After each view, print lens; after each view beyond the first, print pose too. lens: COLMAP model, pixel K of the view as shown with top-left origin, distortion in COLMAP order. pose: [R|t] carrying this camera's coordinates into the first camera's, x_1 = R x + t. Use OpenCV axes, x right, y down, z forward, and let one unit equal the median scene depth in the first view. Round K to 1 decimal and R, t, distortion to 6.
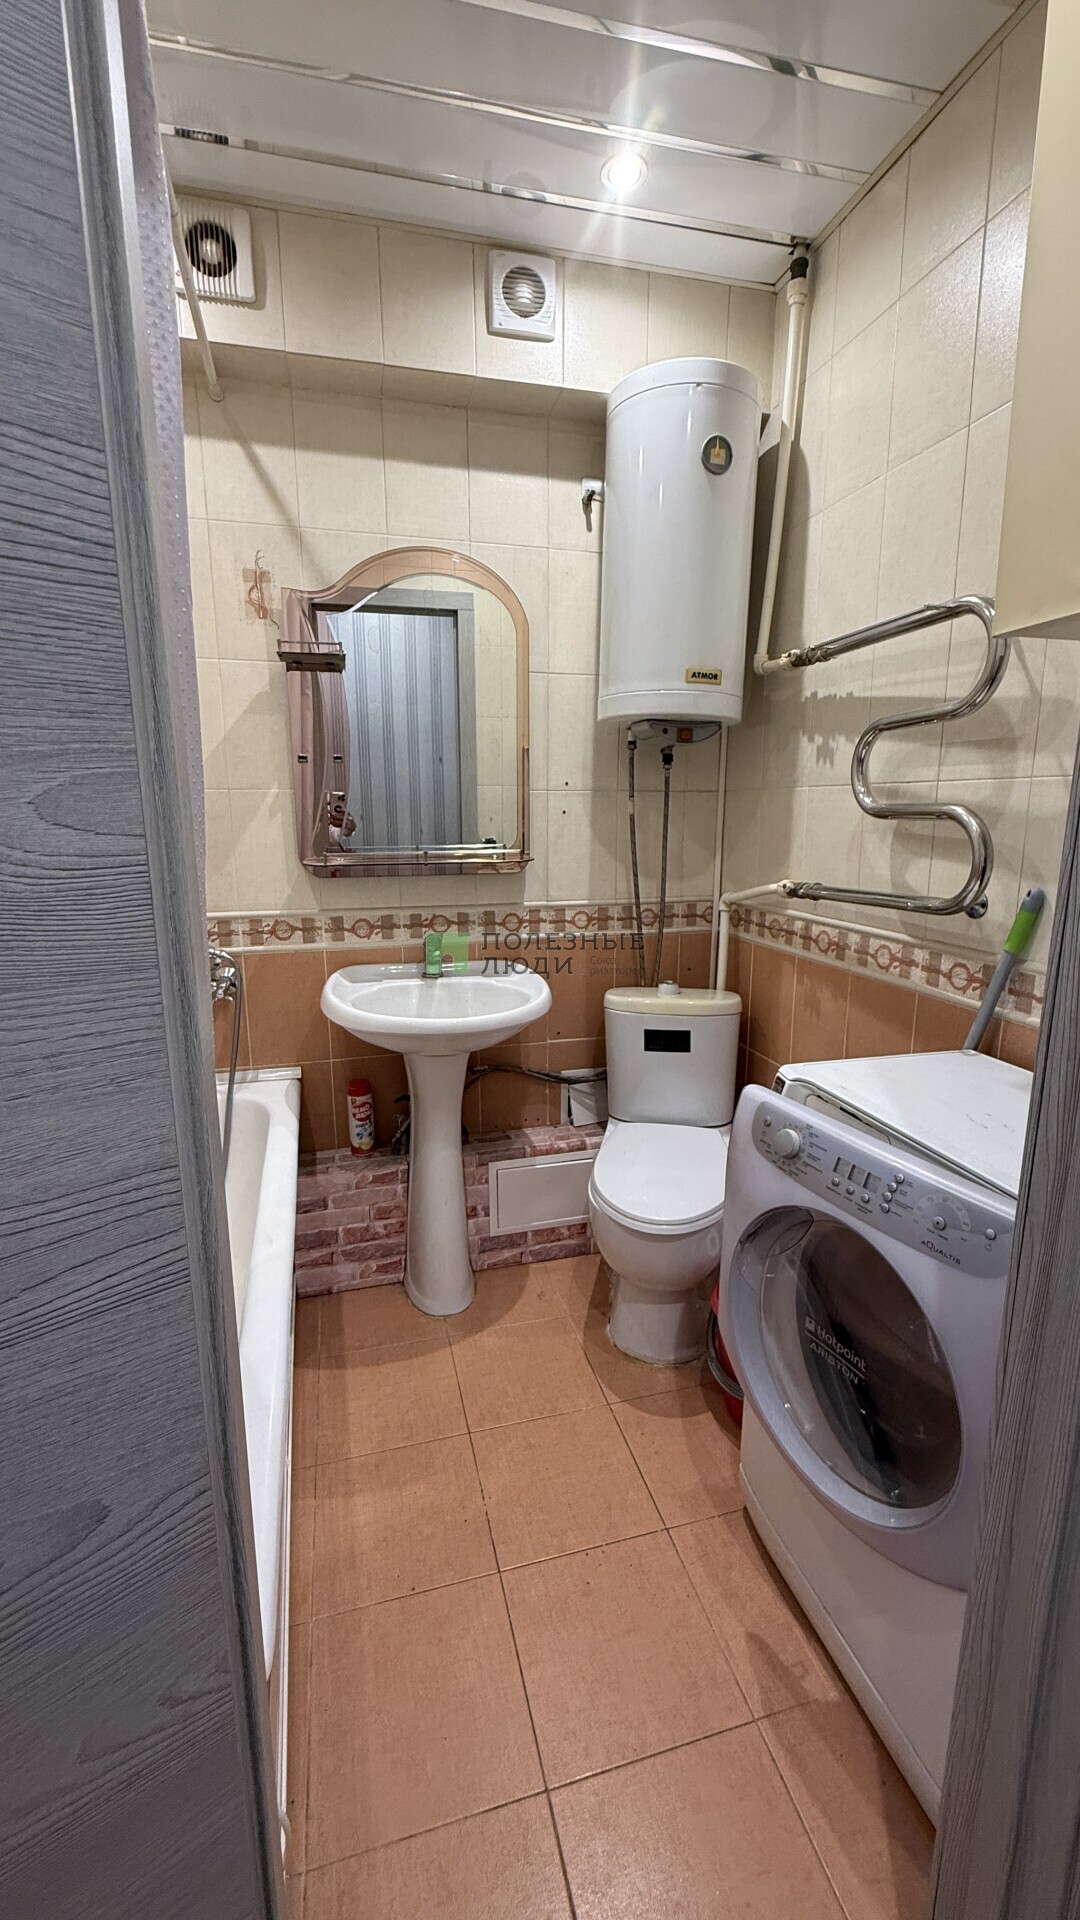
lens RADIAL K [[758.5, 0, 534.8], [0, 758.5, 960.6], [0, 0, 1]] dist [-0.002689, -0.000611]
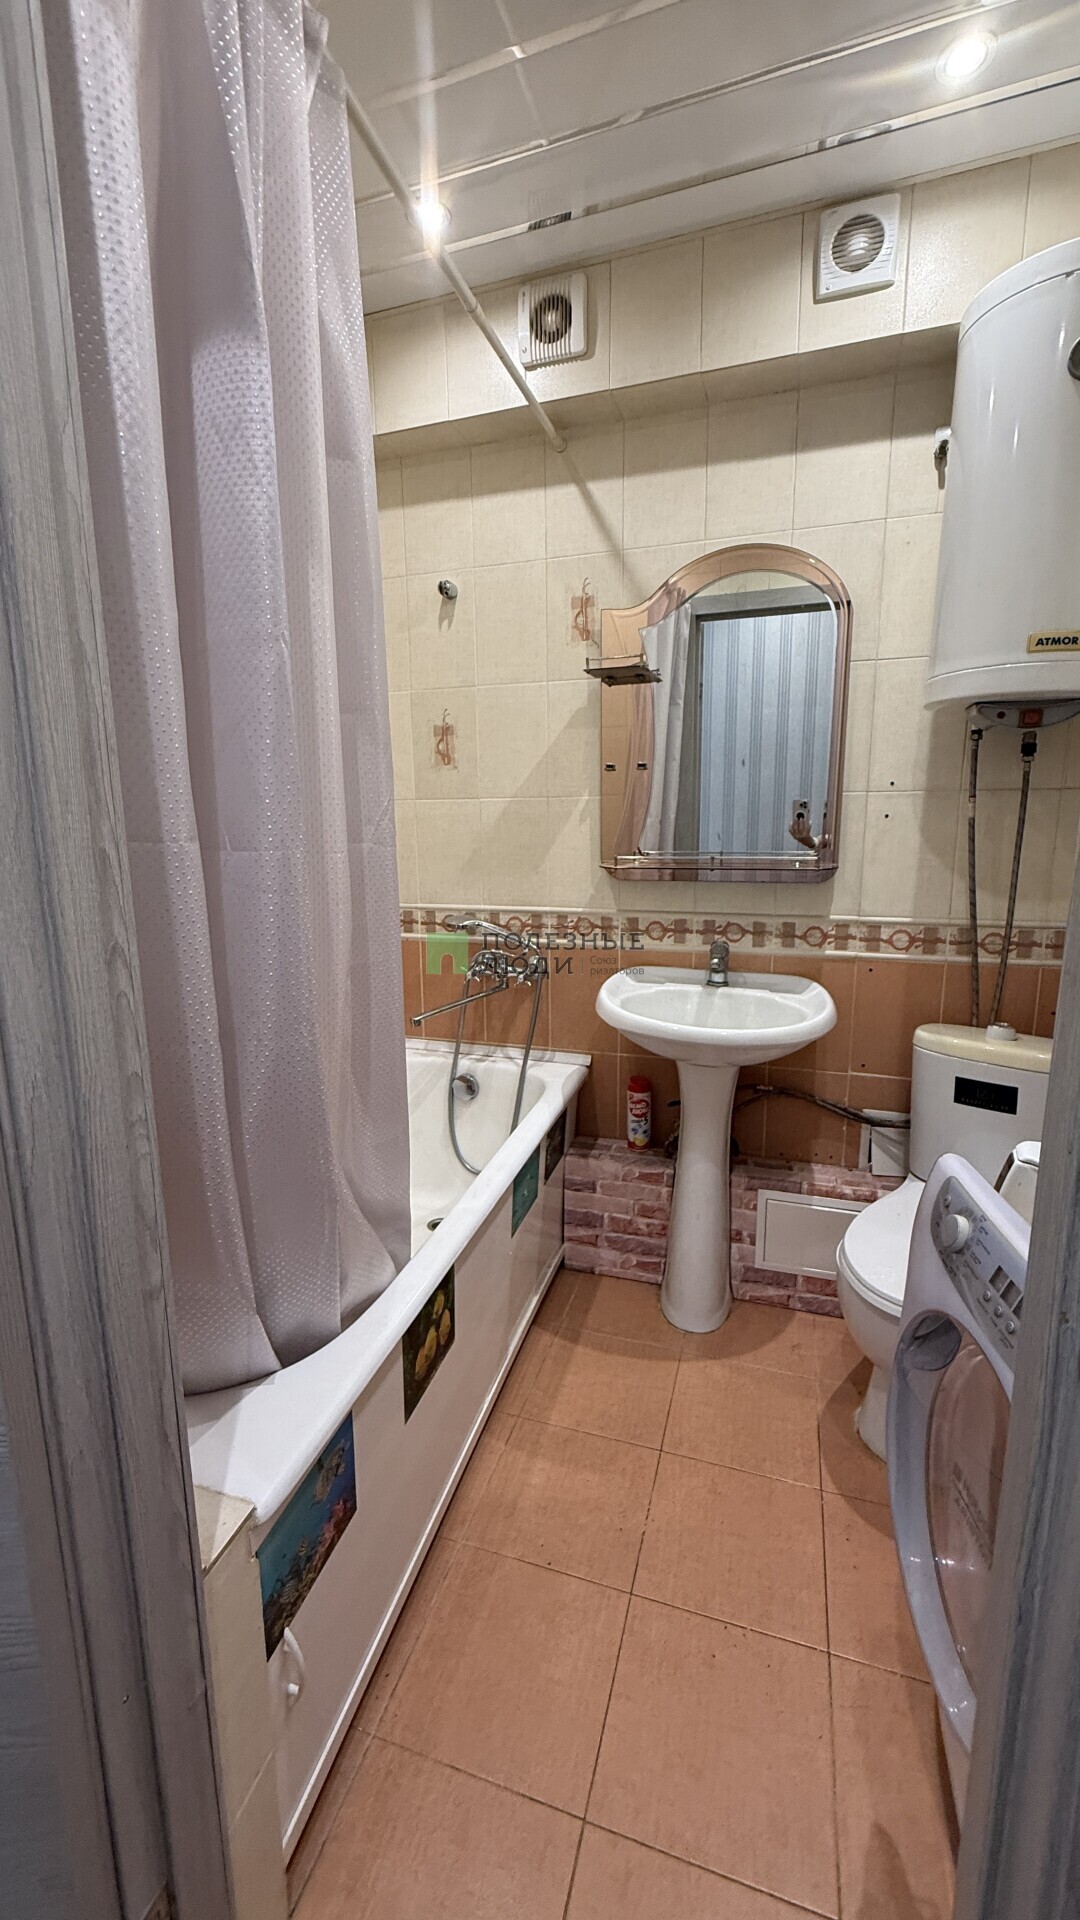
lens RADIAL K [[758.5, 0, 540.9], [0, 758.5, 958.8], [0, 0, 1]] dist [-0.002689, -0.000611]
pose [[0.843417, 0.092857, -0.529174, 0.190669], [-0.097429, 0.995055, 0.019322, -0.009494], [0.528351, 0.035261, 0.848294, 0.052997]]
